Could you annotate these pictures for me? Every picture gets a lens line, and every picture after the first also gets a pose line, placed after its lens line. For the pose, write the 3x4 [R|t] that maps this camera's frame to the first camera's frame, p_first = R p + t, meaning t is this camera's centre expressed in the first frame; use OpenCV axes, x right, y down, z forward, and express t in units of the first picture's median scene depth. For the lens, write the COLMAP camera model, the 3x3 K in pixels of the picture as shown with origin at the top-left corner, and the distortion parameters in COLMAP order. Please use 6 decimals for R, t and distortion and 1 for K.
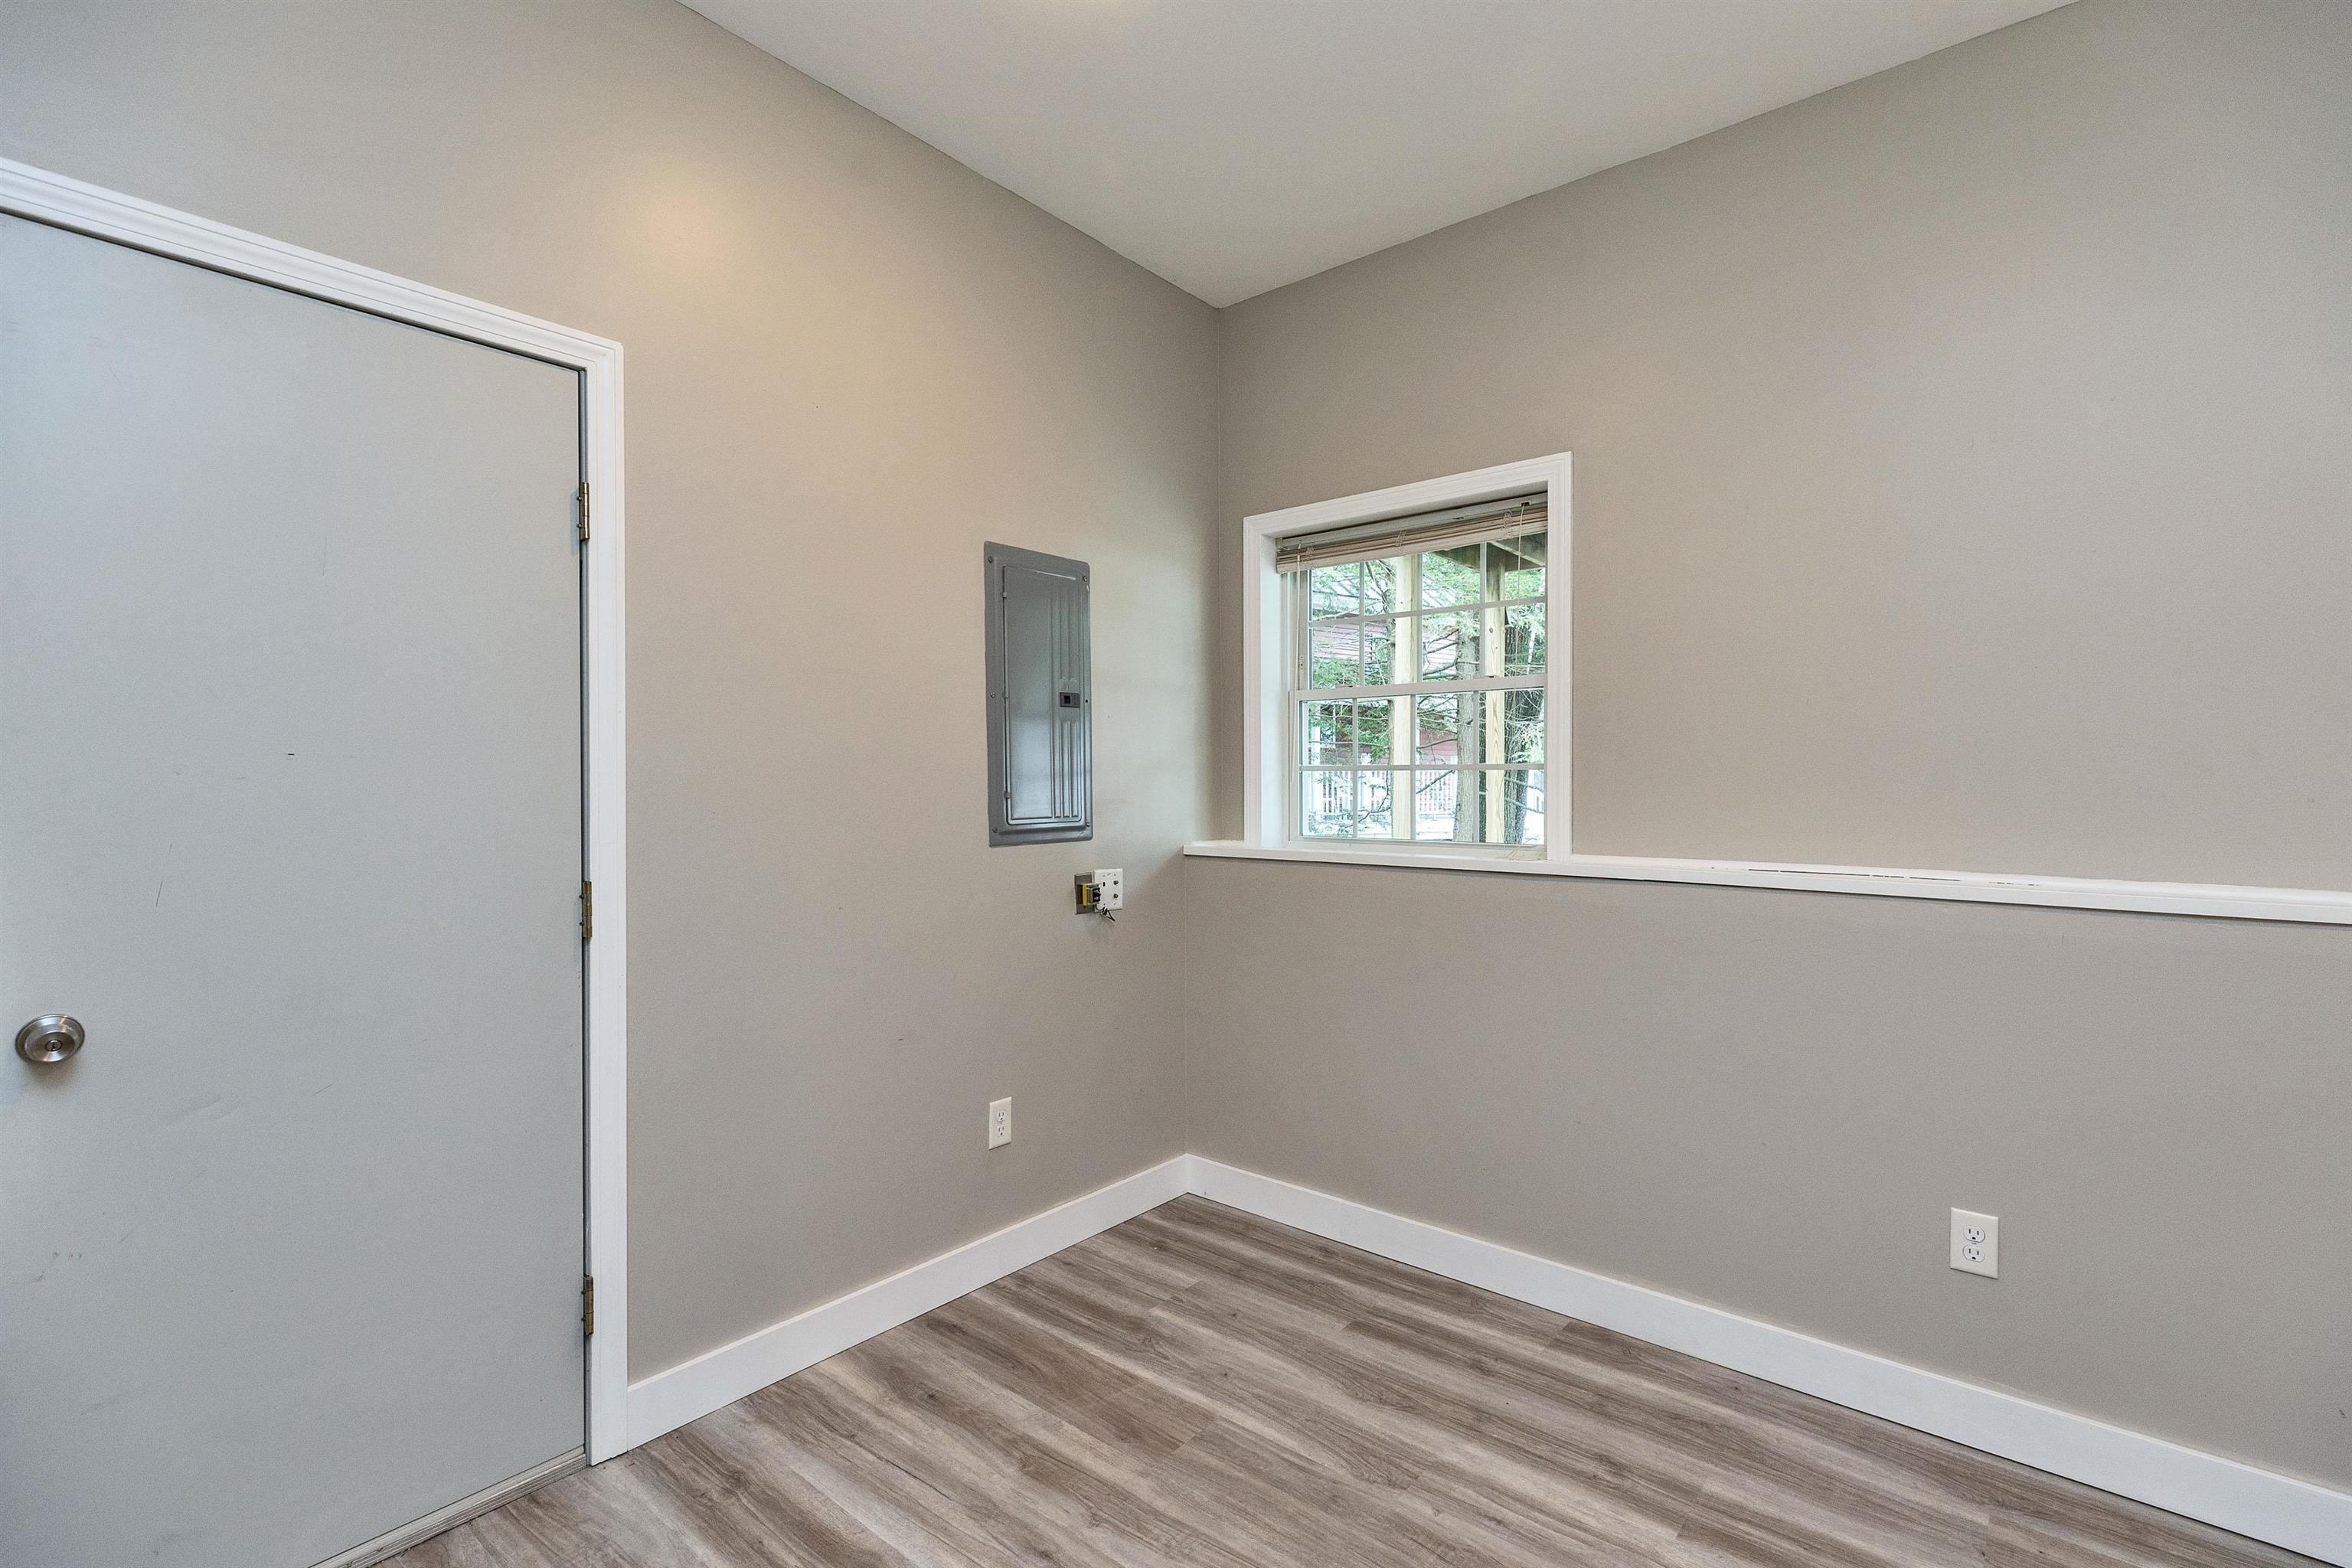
lens RADIAL K [[1074.0, 0, 1183.5], [0, 1074.0, 783.8], [0, 0, 1]] dist [0.002511, -0.000277]
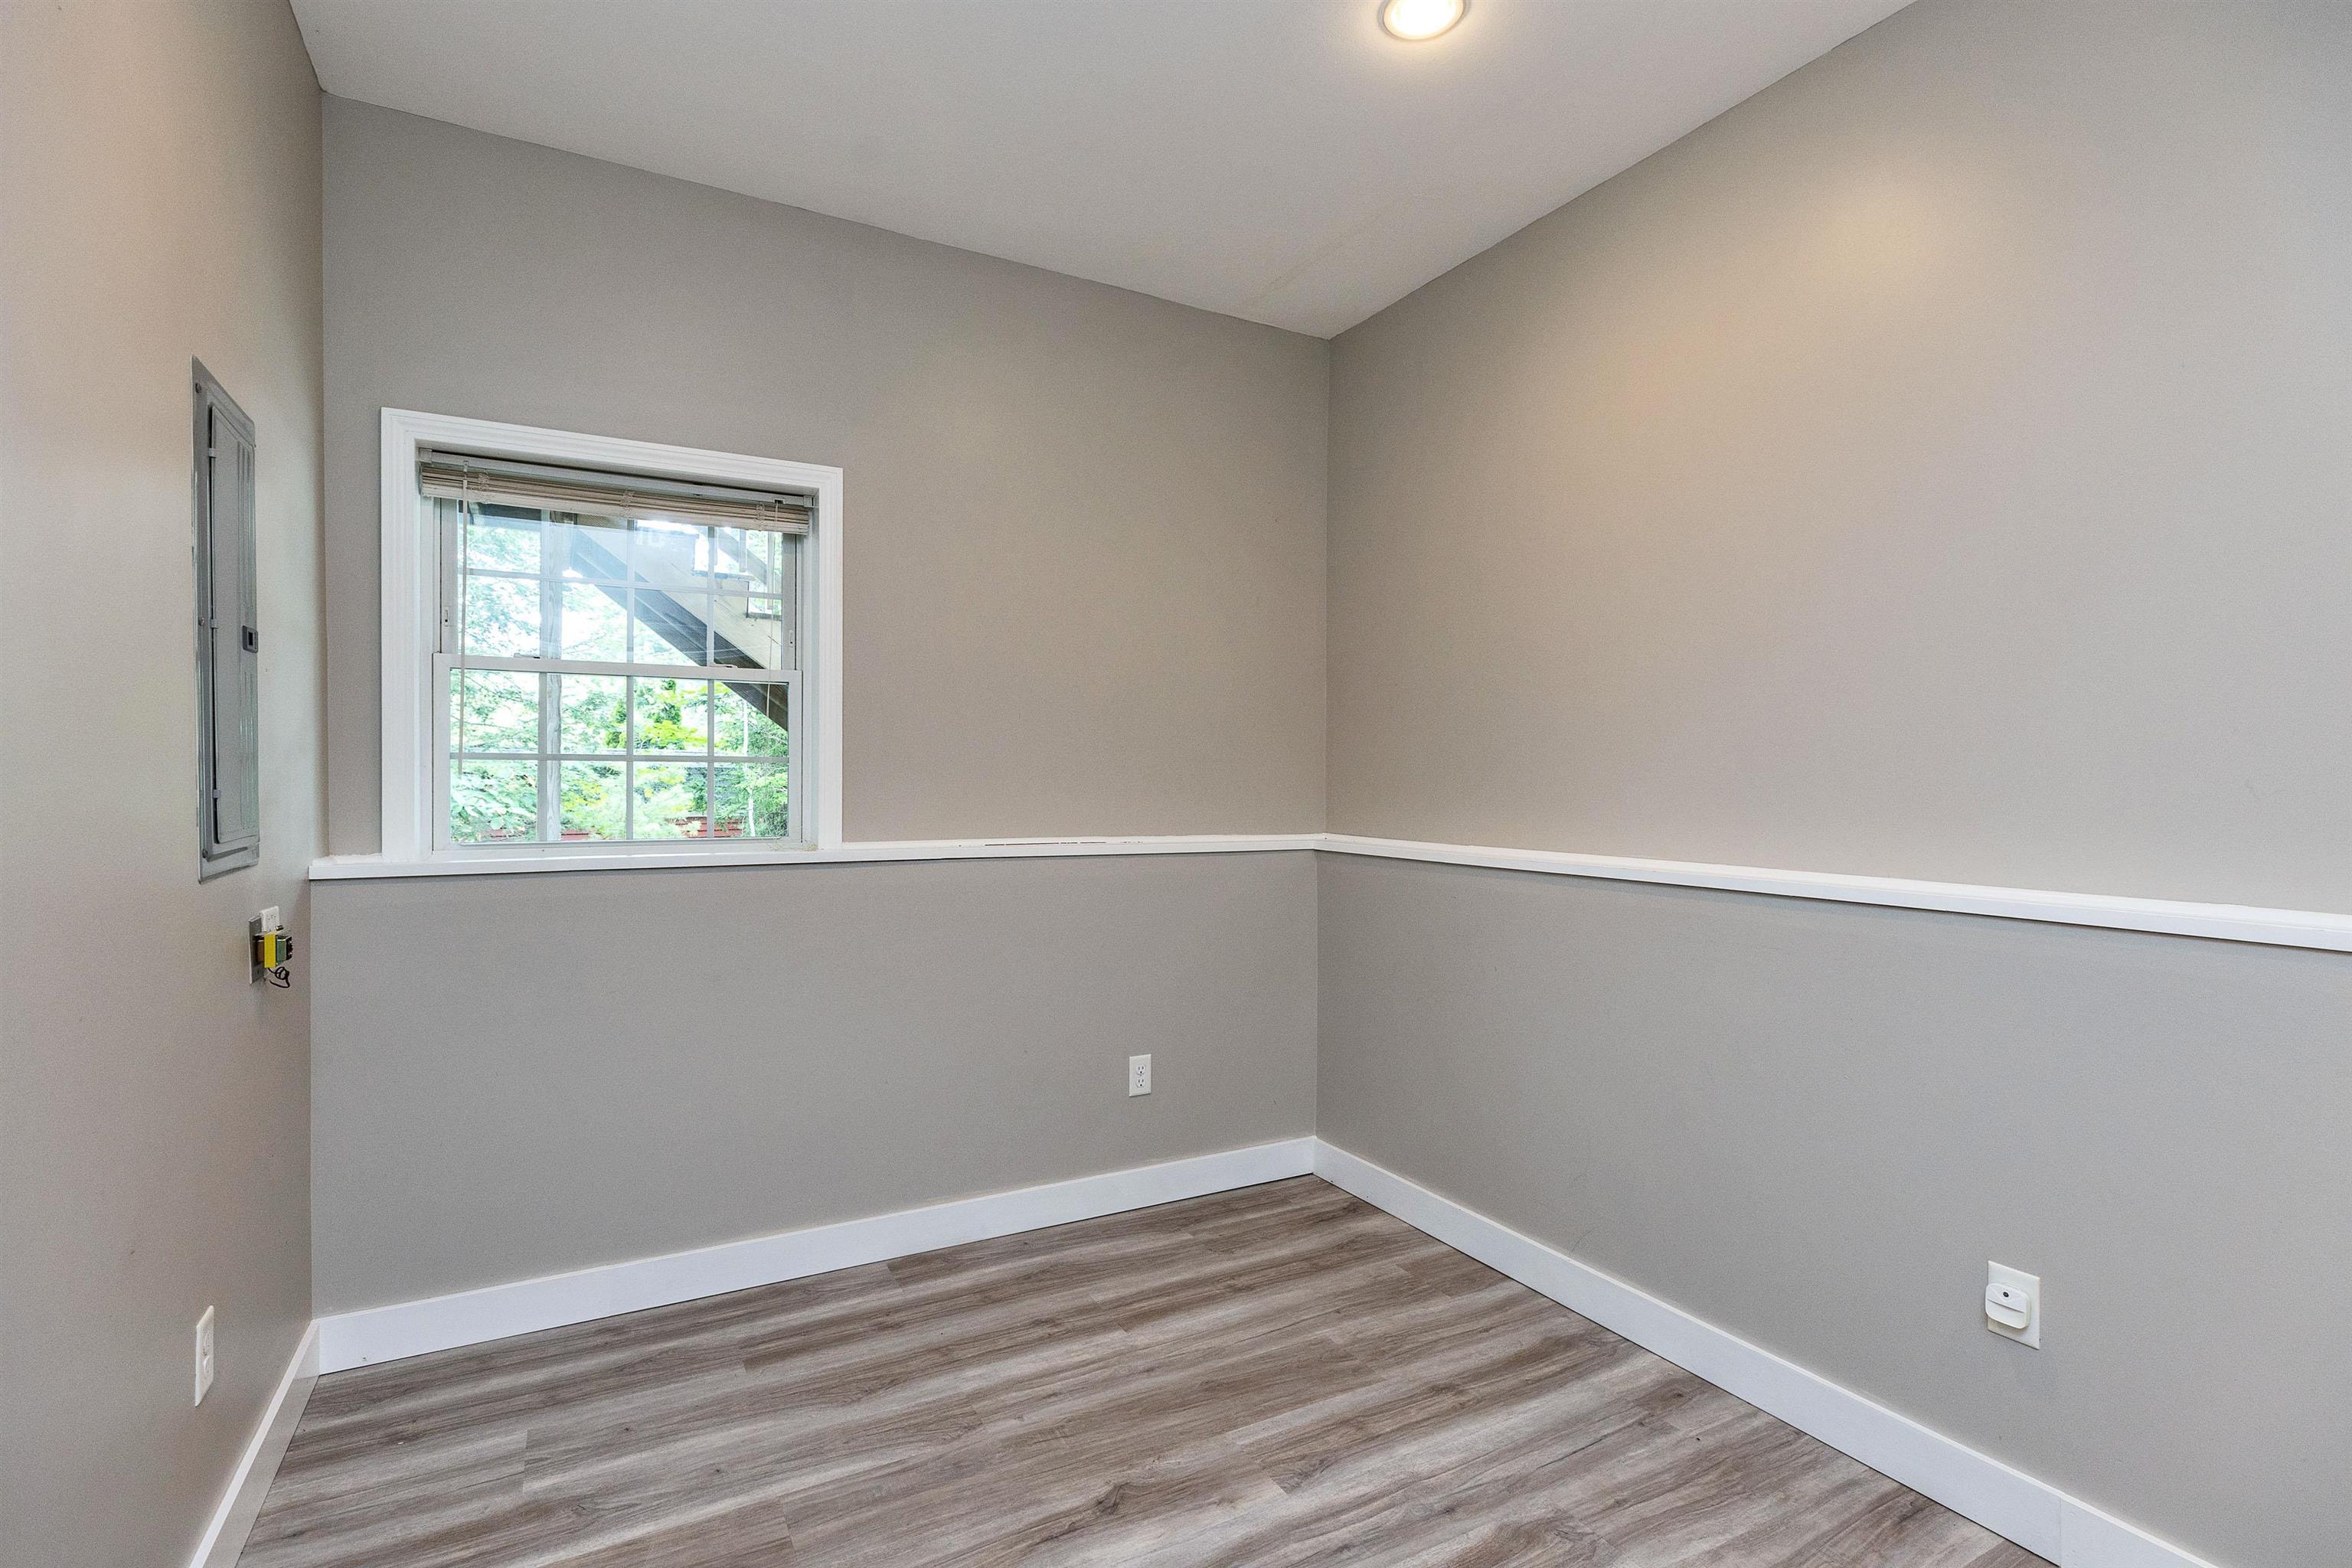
lens RADIAL K [[1074.0, 0, 1184.9], [0, 1074.0, 779.8], [0, 0, 1]] dist [0.002511, -0.000277]
pose [[0.364617, 0.000153, 0.931158, -0.593478], [-0.004895, 0.999986, 0.001753, -0.001459], [-0.931145, -0.005197, 0.364613, 0.332346]]
